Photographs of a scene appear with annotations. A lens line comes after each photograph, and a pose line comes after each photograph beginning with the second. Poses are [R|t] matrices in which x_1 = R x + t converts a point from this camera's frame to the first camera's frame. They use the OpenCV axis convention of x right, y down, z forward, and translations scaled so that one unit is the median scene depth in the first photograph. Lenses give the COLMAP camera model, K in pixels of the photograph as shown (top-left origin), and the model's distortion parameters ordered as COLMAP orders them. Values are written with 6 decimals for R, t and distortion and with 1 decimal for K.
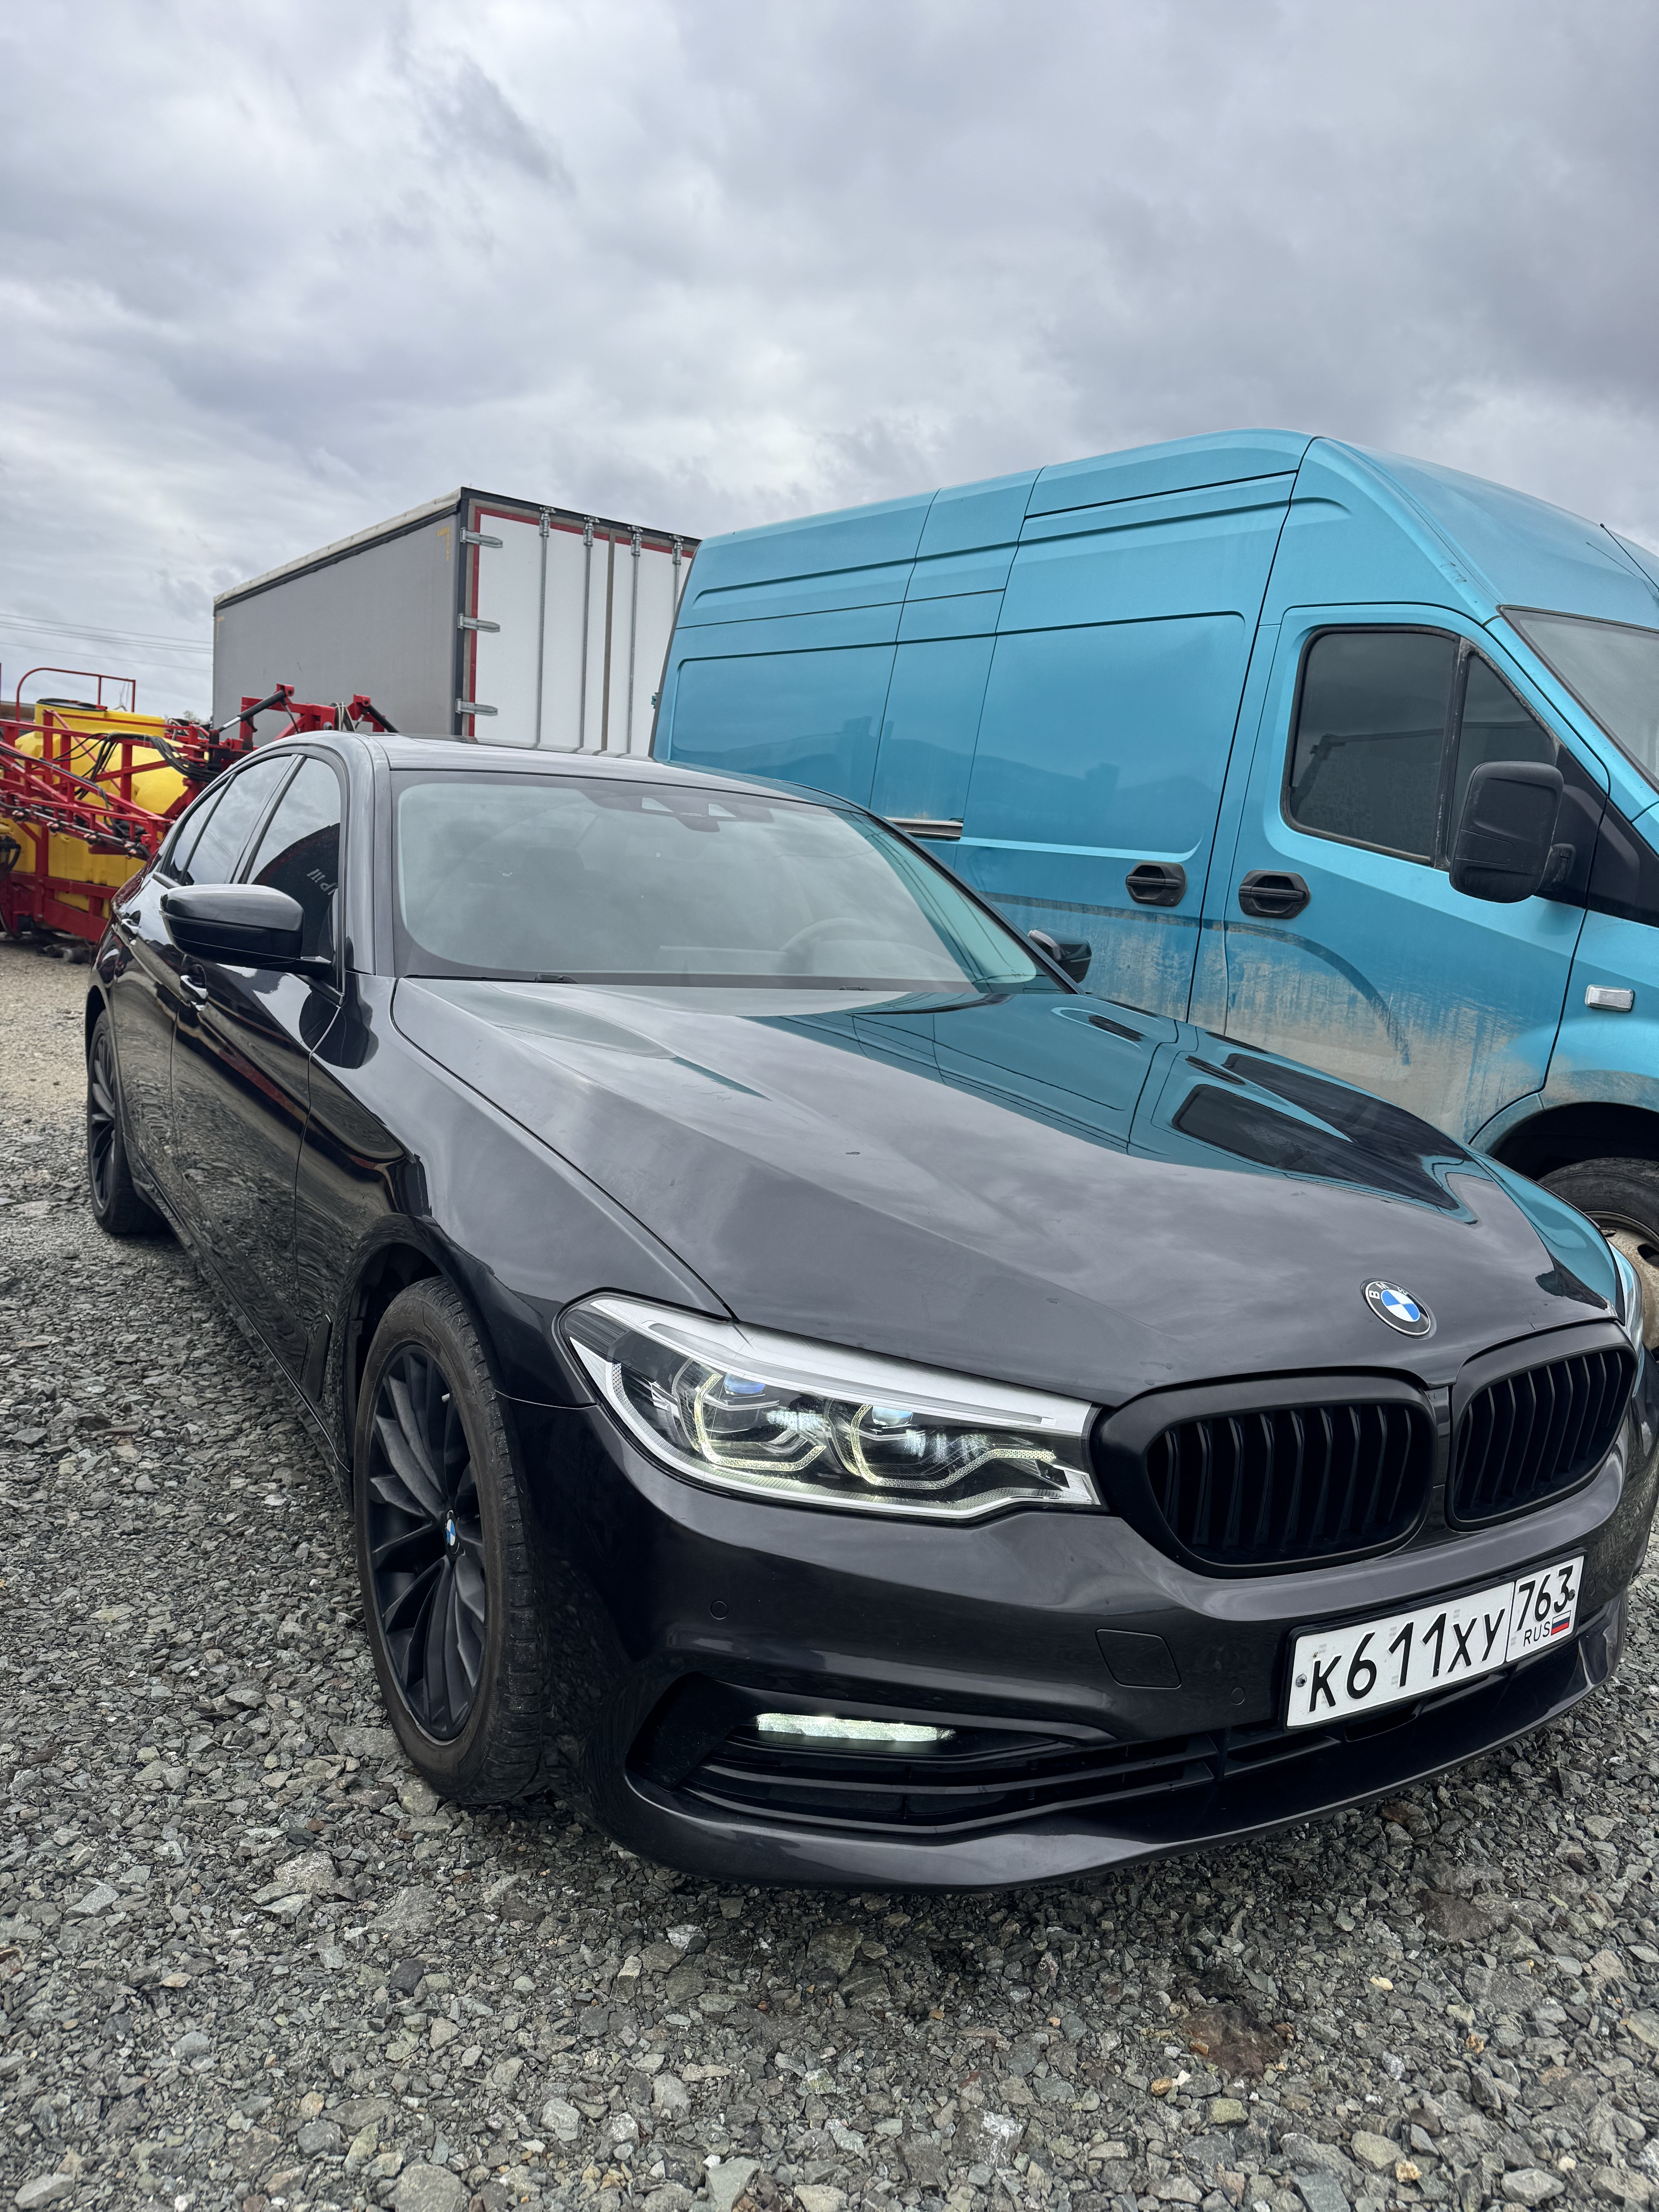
lens RADIAL K [[1526.4, 0, 834.4], [0, 1526.4, 1087.2], [0, 0, 1]] dist [0.022781, -0.028858]
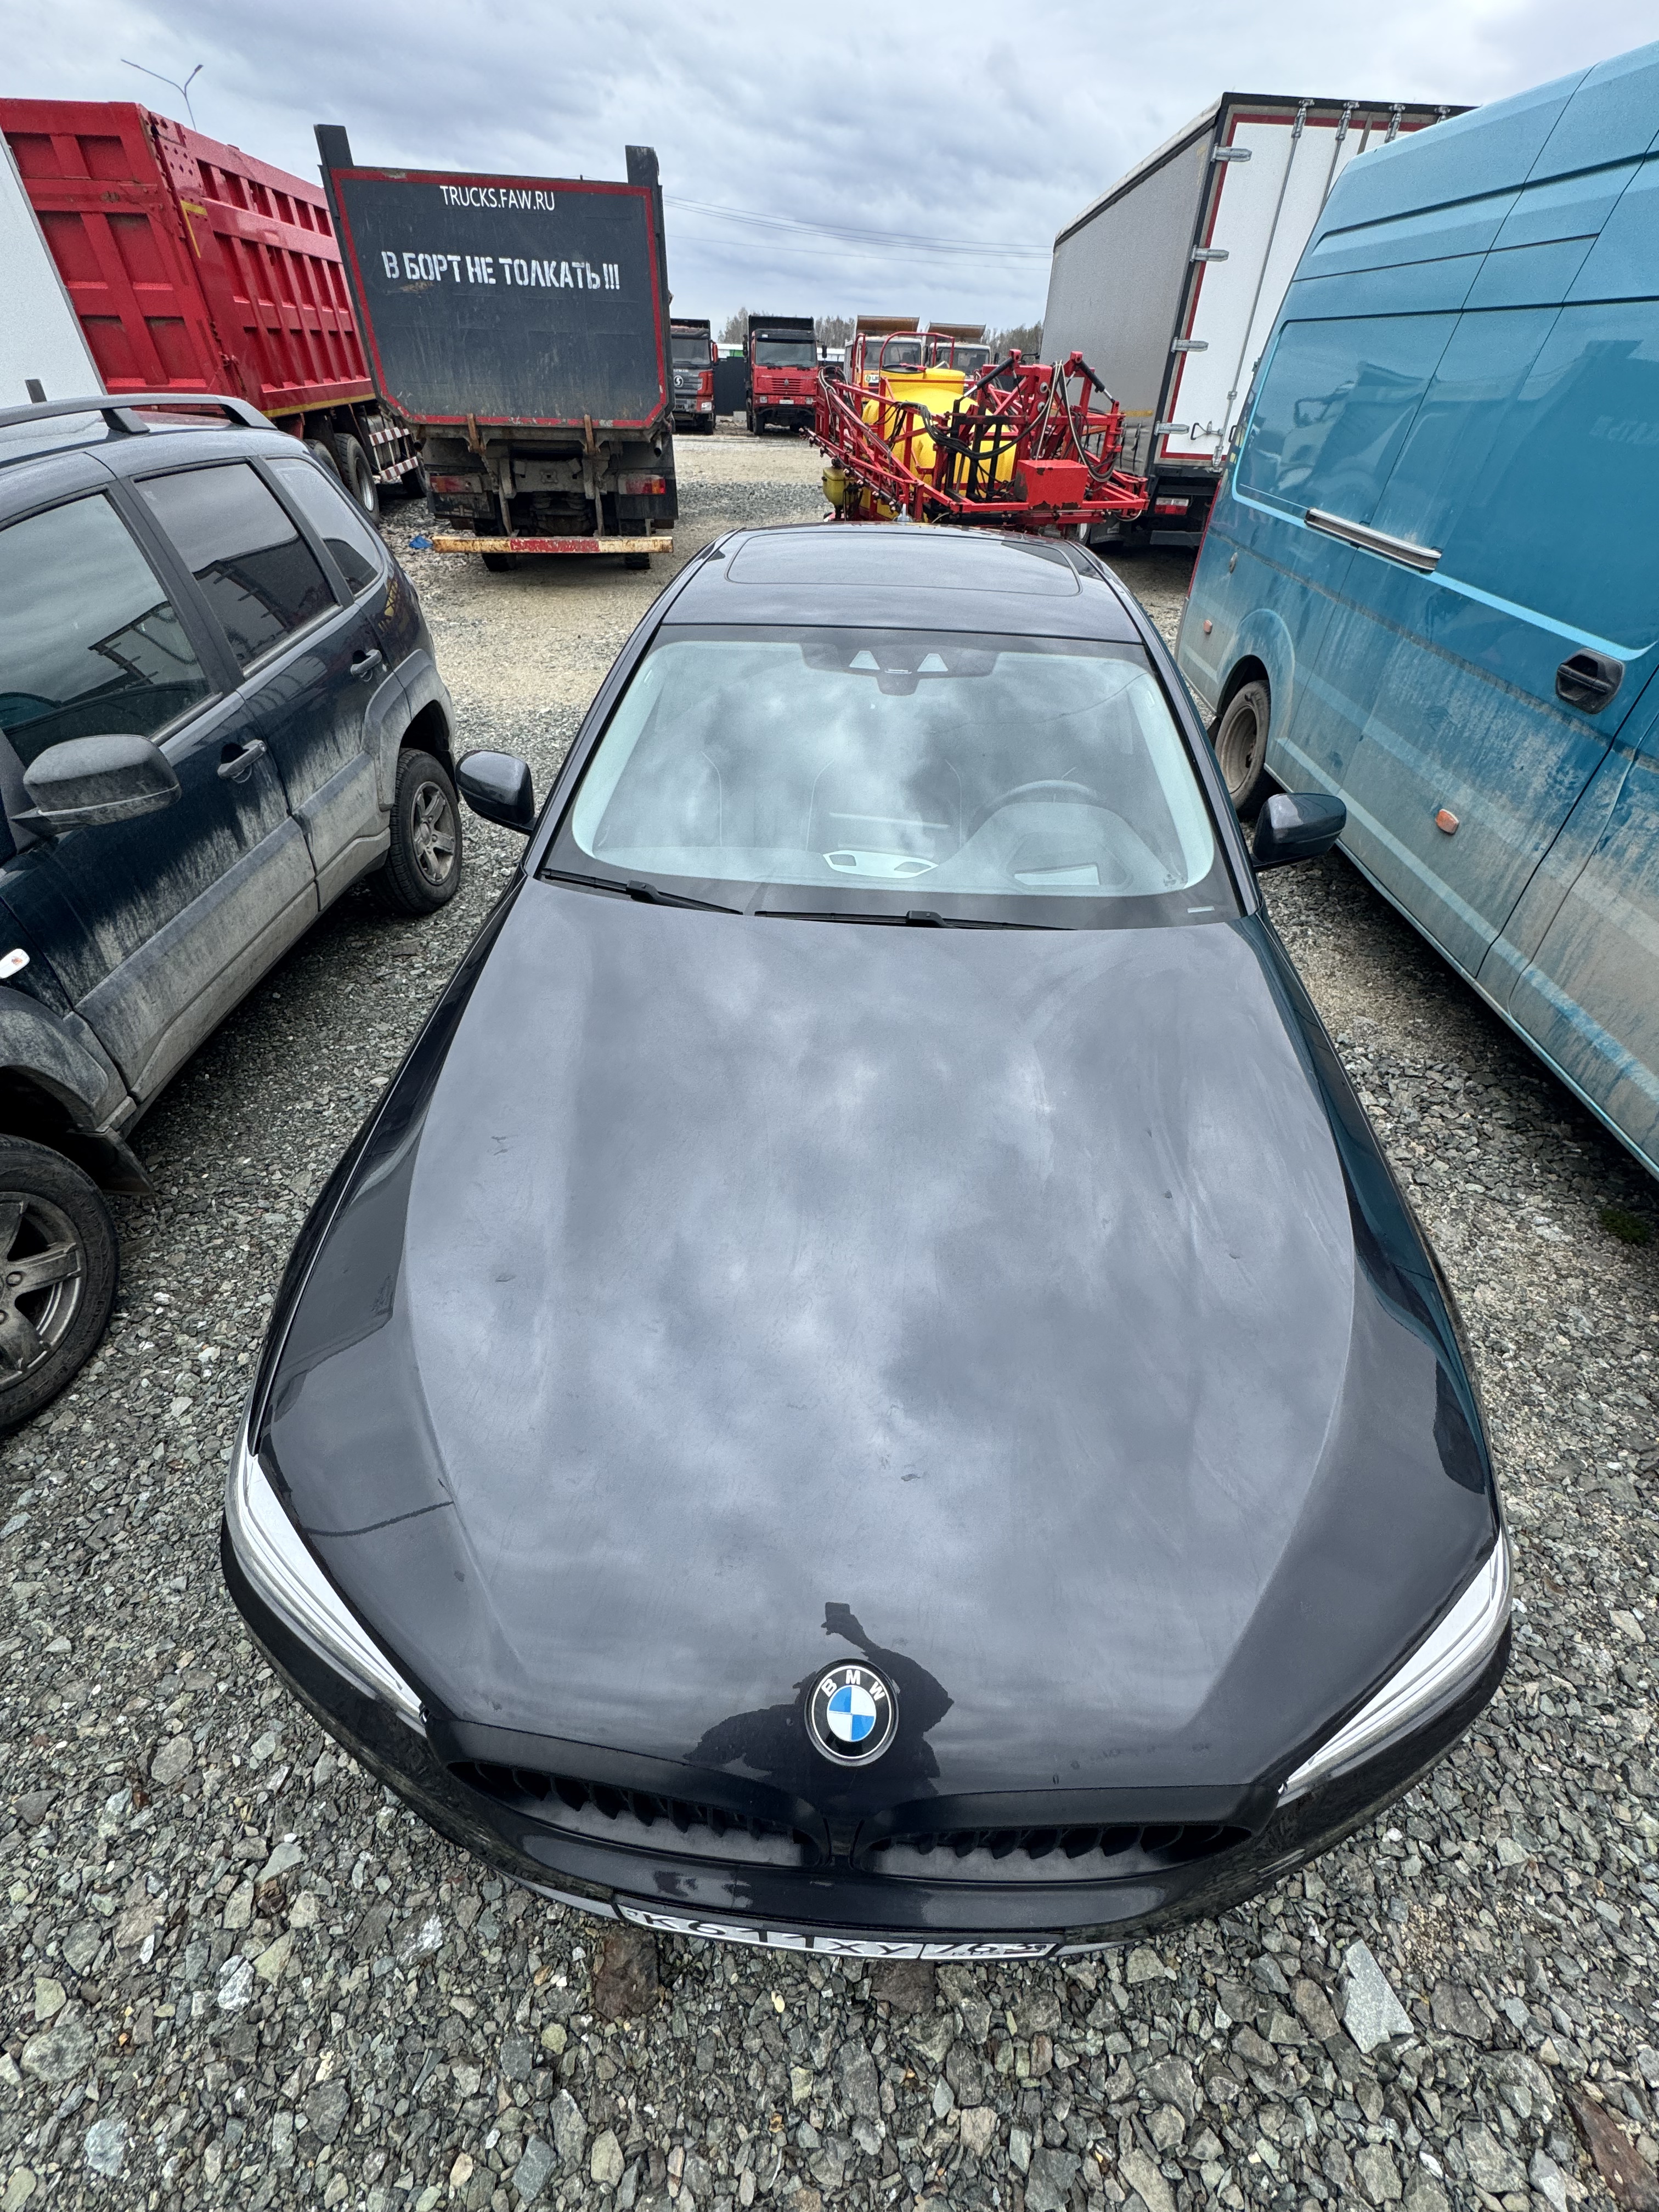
lens RADIAL K [[890.4, 0, 829.8], [0, 890.4, 1111.4], [0, 0, 1]] dist [-0.006015, -0.000441]
pose [[0.816389, 0.323234, -0.478570, 0.178963], [-0.053903, 0.867721, 0.494120, -0.147506], [0.574982, -0.377597, 0.725821, 0.274473]]
